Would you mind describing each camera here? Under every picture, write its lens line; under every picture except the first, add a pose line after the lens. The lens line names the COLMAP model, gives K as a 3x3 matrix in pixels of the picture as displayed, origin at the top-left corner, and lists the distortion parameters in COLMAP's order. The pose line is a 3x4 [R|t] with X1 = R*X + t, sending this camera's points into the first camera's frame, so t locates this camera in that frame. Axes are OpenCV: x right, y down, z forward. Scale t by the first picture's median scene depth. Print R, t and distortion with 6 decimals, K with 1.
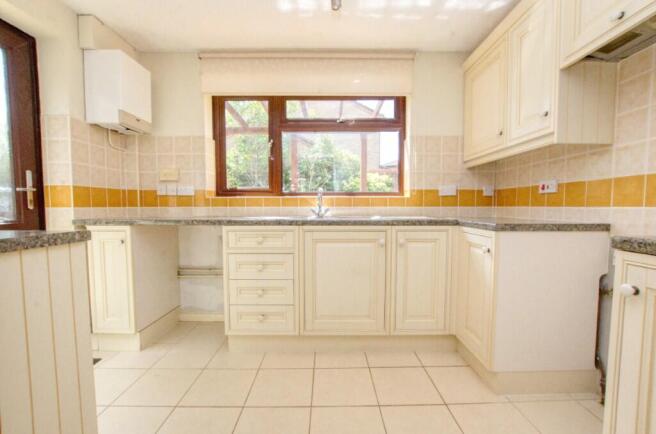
lens RADIAL K [[283.1, 0, 330.0], [0, 283.1, 220.5], [0, 0, 1]] dist [-0.031428, 0.003801]
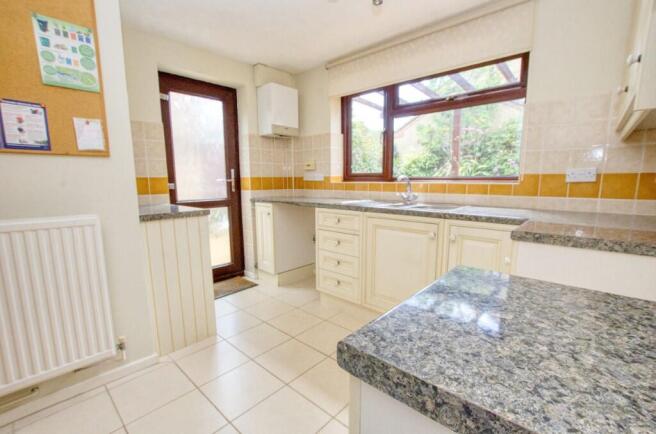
lens RADIAL K [[283.1, 0, 328.4], [0, 283.1, 219.6], [0, 0, 1]] dist [-0.031428, 0.003801]
pose [[0.730610, 0.090438, -0.676779, 0.473828], [-0.032039, 0.994638, 0.098326, -0.047183], [0.682042, -0.050154, 0.729591, 0.074241]]
